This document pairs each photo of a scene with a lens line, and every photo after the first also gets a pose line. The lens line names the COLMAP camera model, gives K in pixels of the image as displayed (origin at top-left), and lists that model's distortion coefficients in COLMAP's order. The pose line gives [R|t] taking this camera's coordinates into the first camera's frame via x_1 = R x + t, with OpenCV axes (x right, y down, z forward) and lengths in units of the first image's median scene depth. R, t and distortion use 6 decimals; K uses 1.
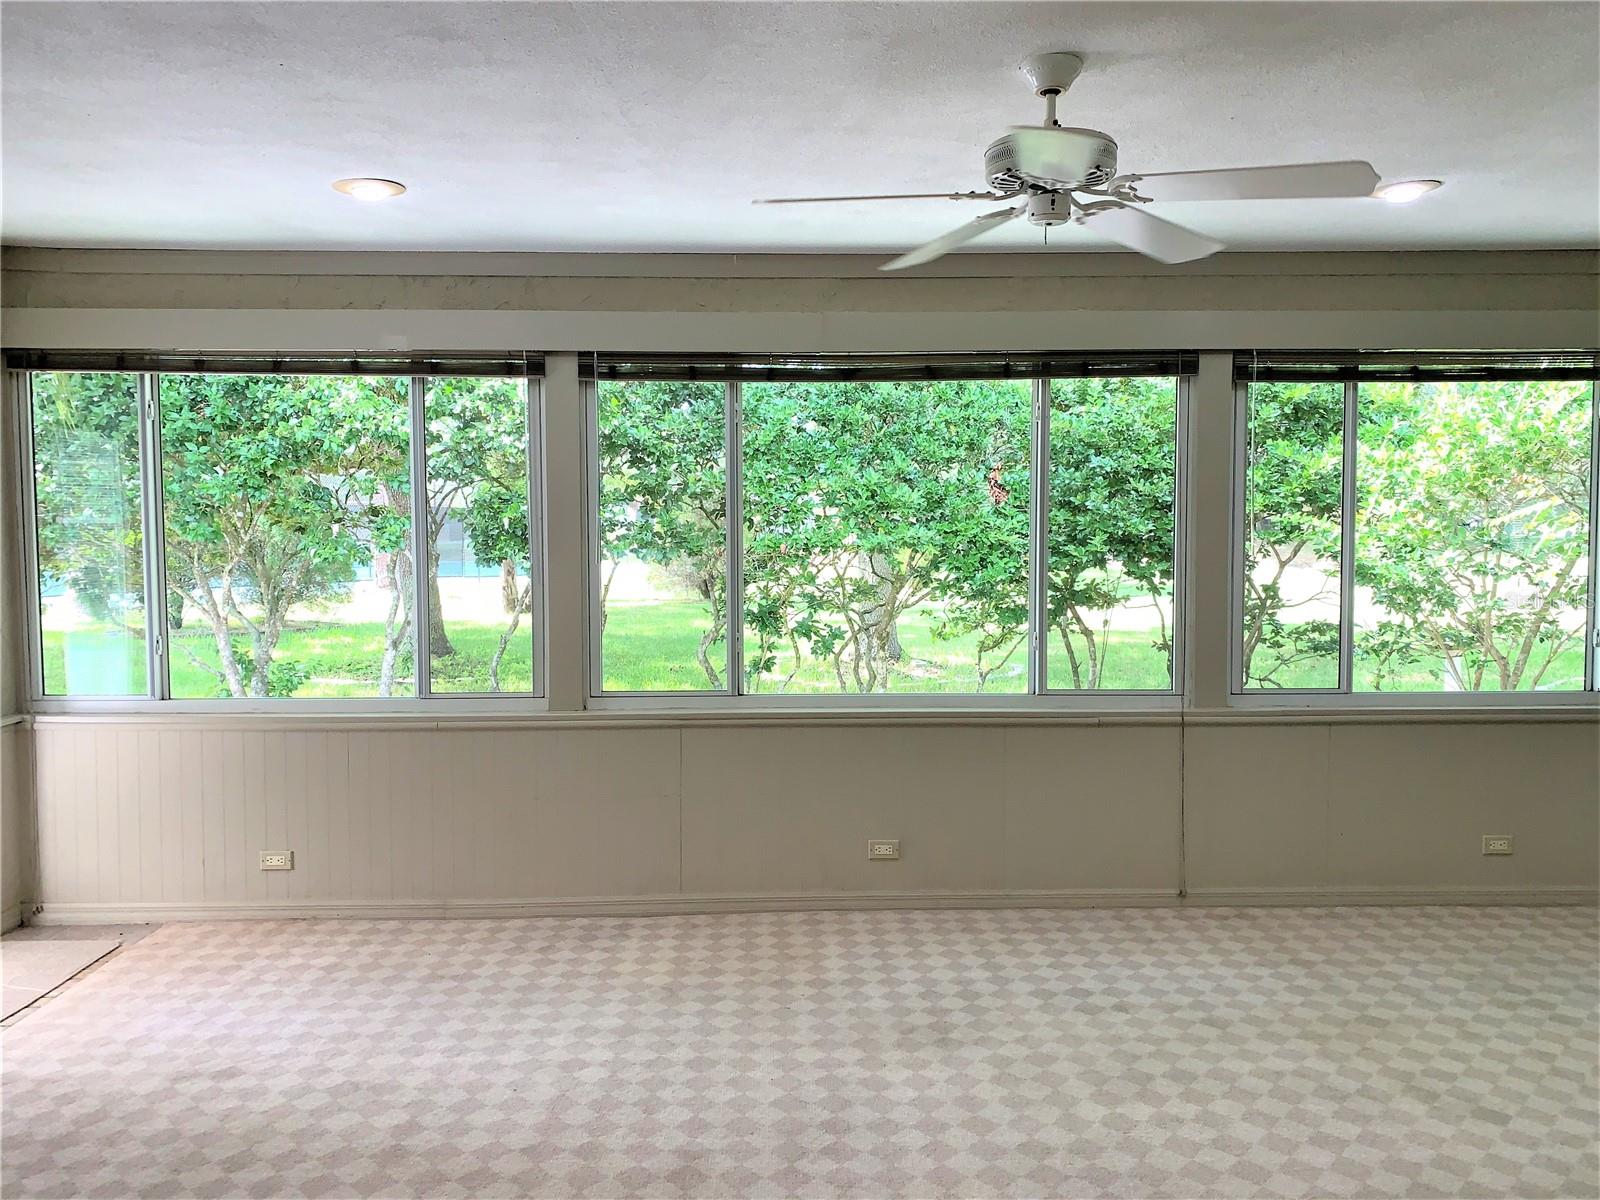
lens RADIAL K [[1229.6, 0, 792.4], [0, 1229.6, 559.0], [0, 0, 1]] dist [0.020531, -0.030820]
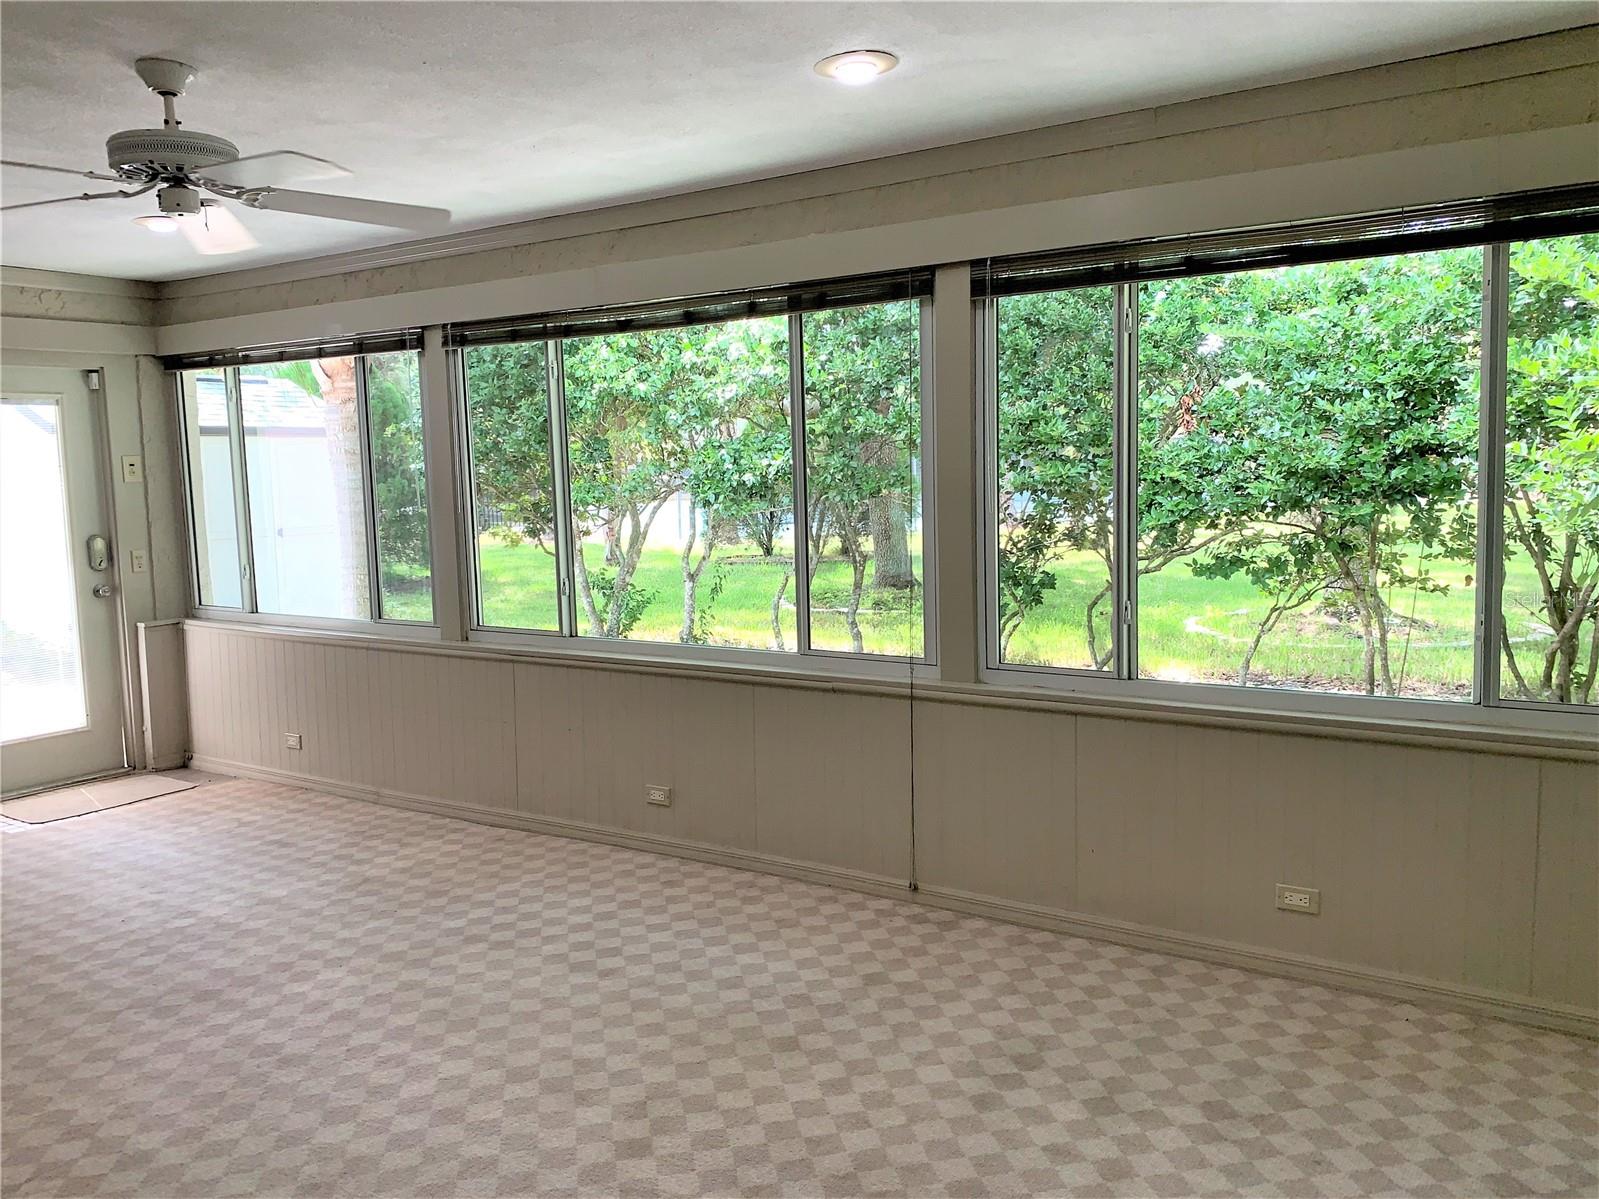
lens RADIAL K [[1228.8, 0, 838.2], [0, 1228.8, 570.4], [0, 0, 1]] dist [0.020531, -0.030820]
pose [[0.829765, 0.029025, -0.557358, 0.829527], [-0.000325, 0.998672, 0.051523, -0.002557], [0.558114, -0.042571, 0.828672, 0.270925]]
